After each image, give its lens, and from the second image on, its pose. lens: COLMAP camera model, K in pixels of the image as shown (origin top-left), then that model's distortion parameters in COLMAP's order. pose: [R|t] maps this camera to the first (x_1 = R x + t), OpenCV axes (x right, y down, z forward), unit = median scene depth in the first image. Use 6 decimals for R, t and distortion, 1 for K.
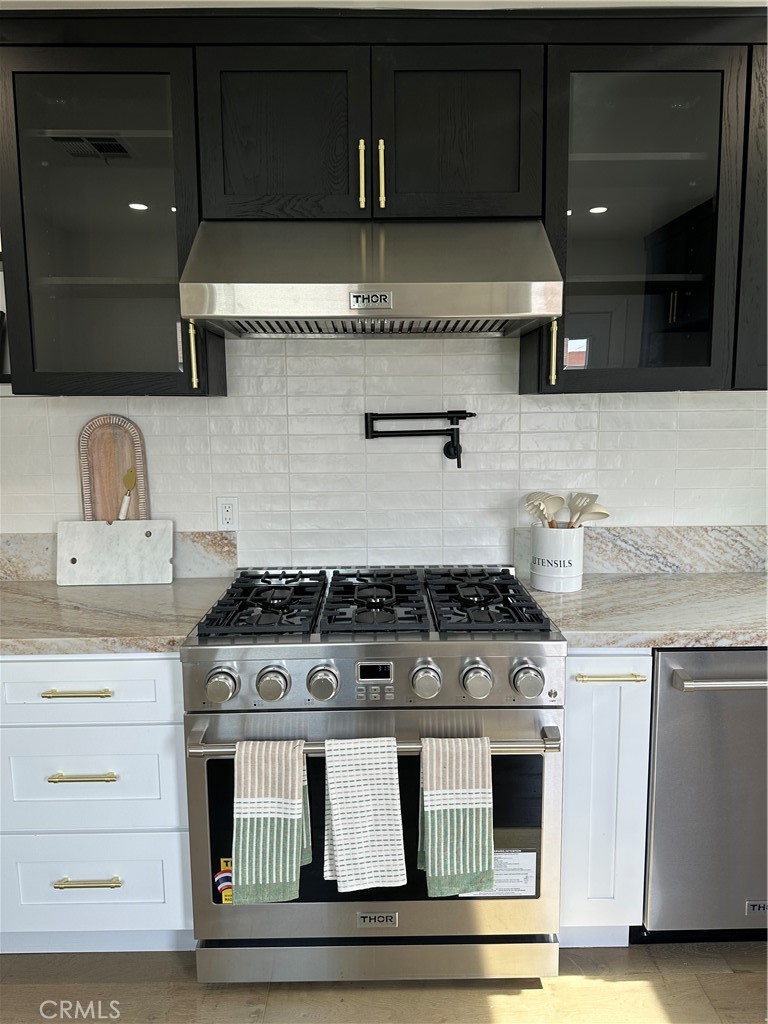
lens RADIAL K [[719.3, 0, 381.1], [0, 719.3, 508.3], [0, 0, 1]] dist [0.066374, -0.085682]
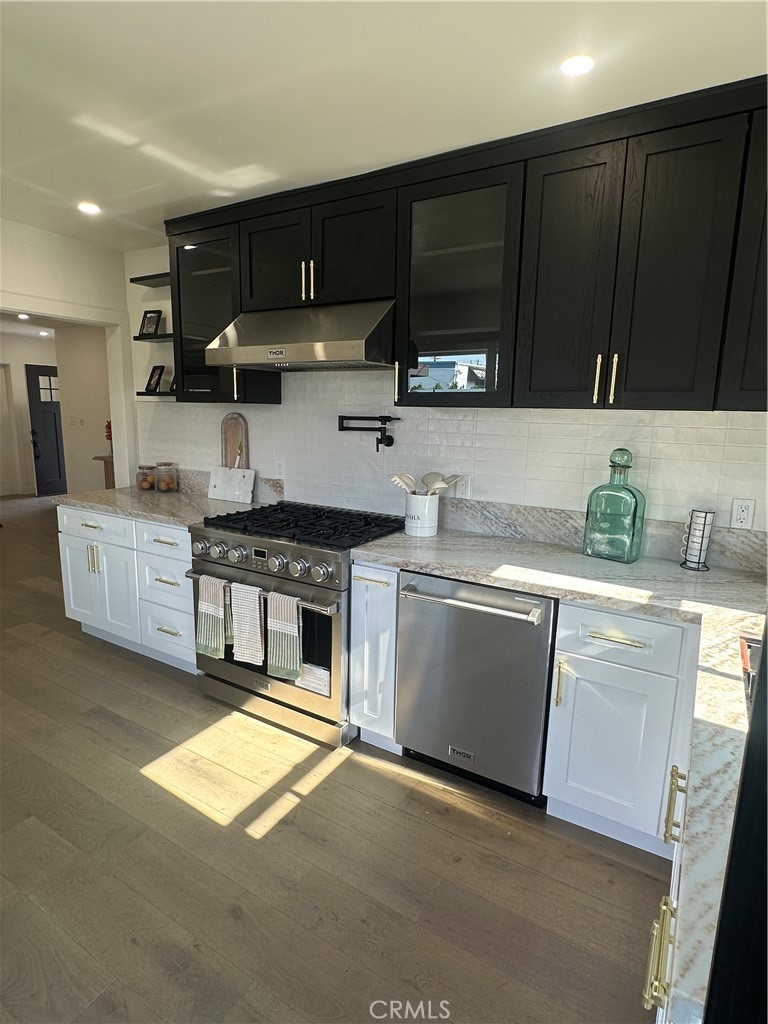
lens RADIAL K [[552.8, 0, 378.6], [0, 552.8, 509.9], [0, 0, 1]] dist [-0.004228, 0.001163]
pose [[0.846992, 0.120577, -0.517751, 0.756446], [-0.100284, 0.992692, 0.067128, -0.010643], [0.522061, -0.004935, 0.852894, -0.051343]]
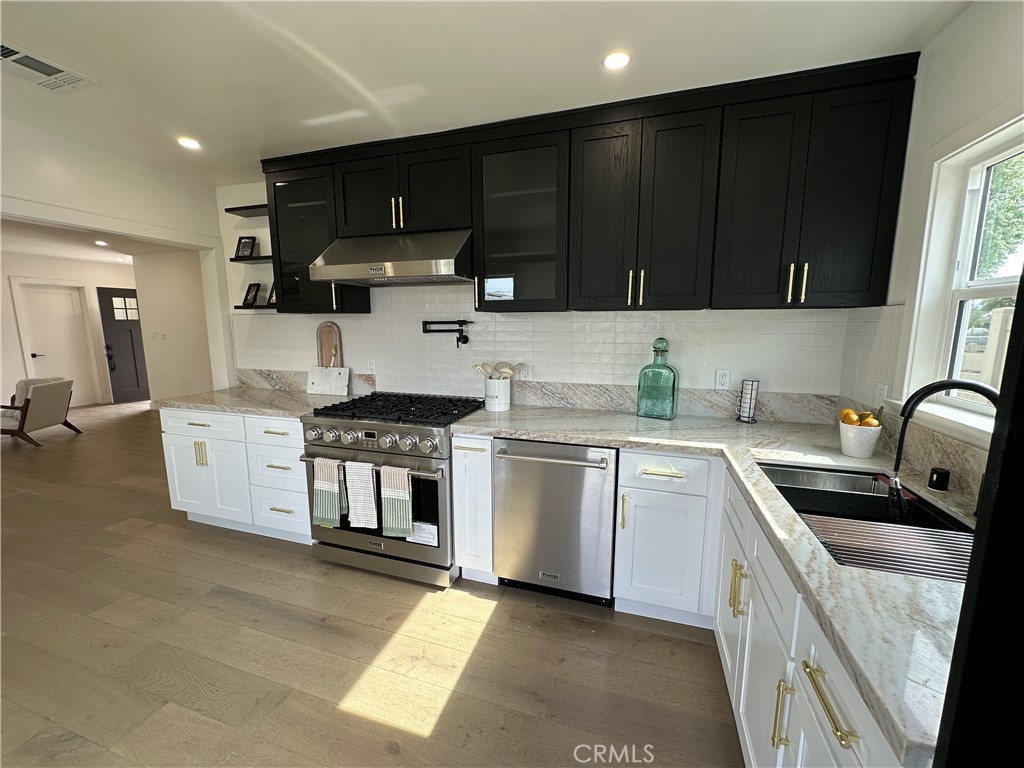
lens RADIAL K [[408.7, 0, 510.7], [0, 408.7, 382.1], [0, 0, 1]] dist [-0.002788, 0.000757]
pose [[0.947956, 0.053843, -0.313815, 0.616347], [-0.051050, 0.998549, 0.017117, 0.012775], [0.314281, -0.000206, 0.949330, -0.060253]]
